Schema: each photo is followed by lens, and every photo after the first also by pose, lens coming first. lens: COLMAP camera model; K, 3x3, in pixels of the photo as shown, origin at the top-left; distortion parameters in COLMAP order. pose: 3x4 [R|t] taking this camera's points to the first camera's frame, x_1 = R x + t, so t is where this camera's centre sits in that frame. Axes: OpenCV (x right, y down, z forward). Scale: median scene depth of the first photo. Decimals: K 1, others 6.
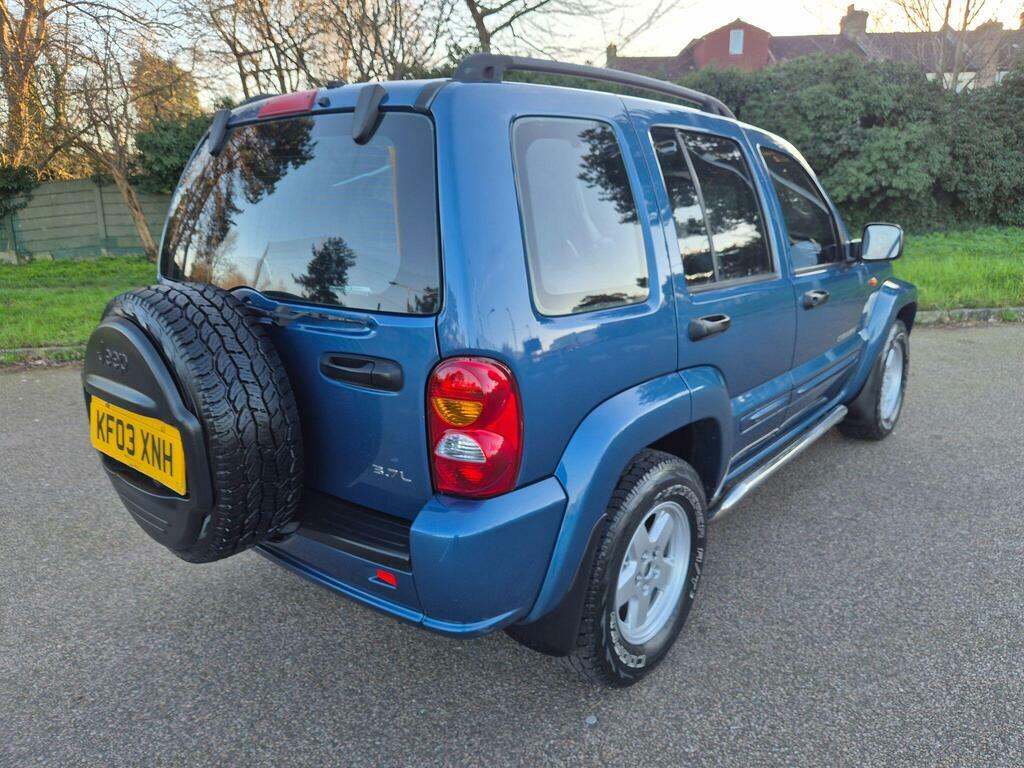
lens RADIAL K [[698.6, 0, 511.9], [0, 698.6, 393.5], [0, 0, 1]] dist [0.059628, -0.054600]
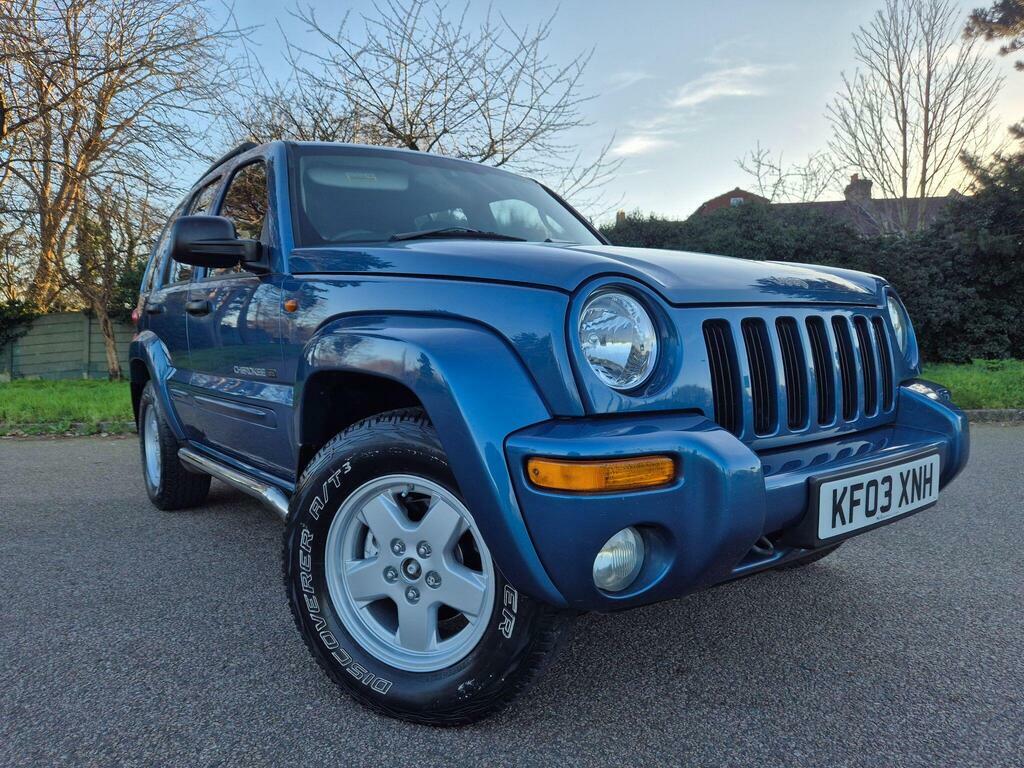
lens RADIAL K [[693.2, 0, 503.2], [0, 693.2, 397.7], [0, 0, 1]] dist [0.068786, -0.060592]
pose [[0.993547, 0.019439, -0.111741, 0.896419], [-0.042729, 0.976768, -0.209997, 0.170342], [0.105063, 0.213416, 0.971296, 0.036271]]
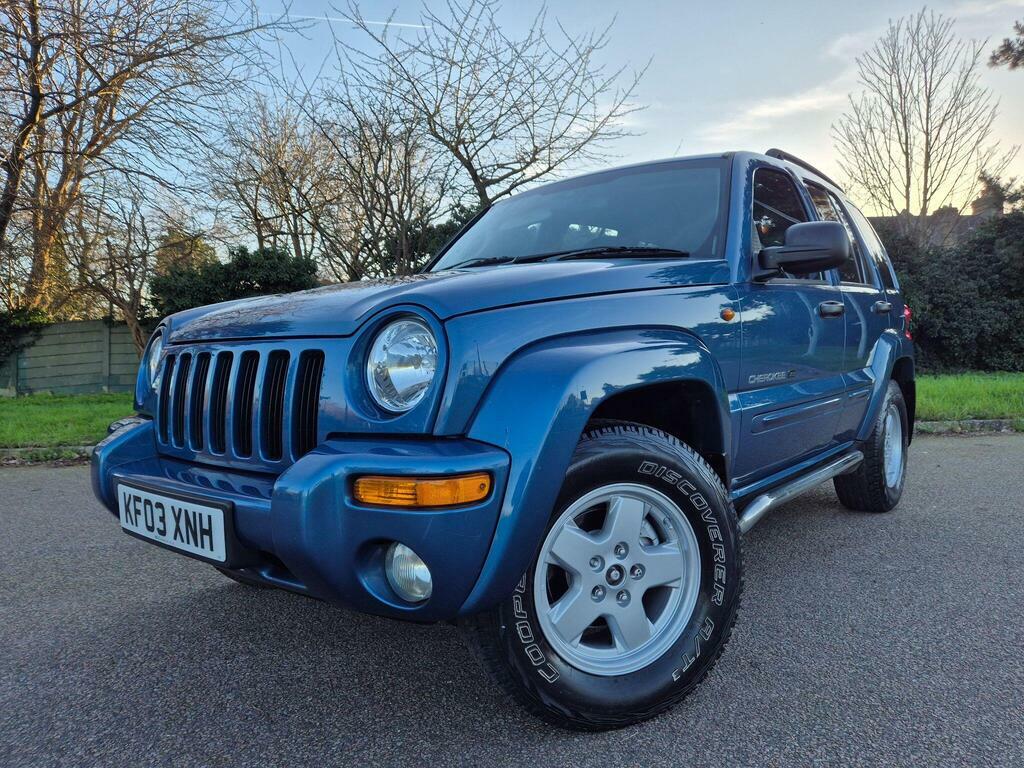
lens RADIAL K [[688.0, 0, 510.2], [0, 688.0, 400.3], [0, 0, 1]] dist [0.082929, -0.076380]
pose [[0.999958, 0.008288, 0.003865, -0.009317], [-0.007197, 0.974005, -0.226410, 0.170910], [-0.005641, 0.226373, 0.974024, 0.124115]]
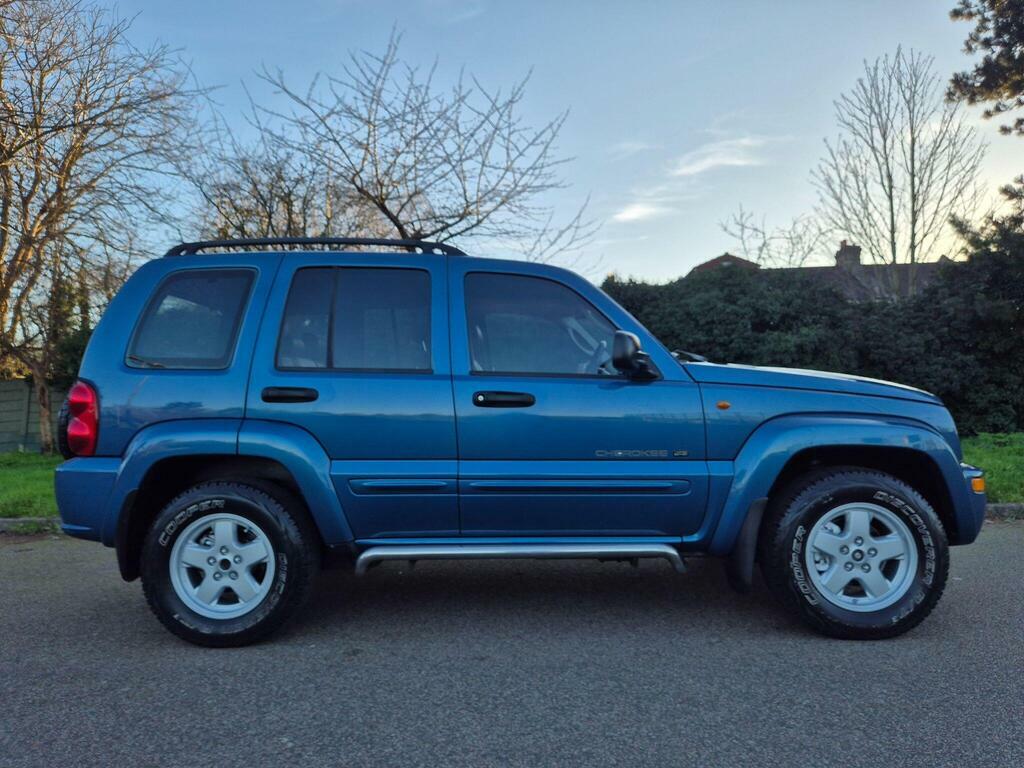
lens RADIAL K [[698.6, 0, 511.9], [0, 698.6, 393.5], [0, 0, 1]] dist [0.059628, -0.054600]
pose [[0.994822, 0.008889, -0.101239, 1.043090], [-0.039270, 0.952417, -0.302257, 0.027393], [0.093735, 0.304668, 0.947835, 0.349987]]
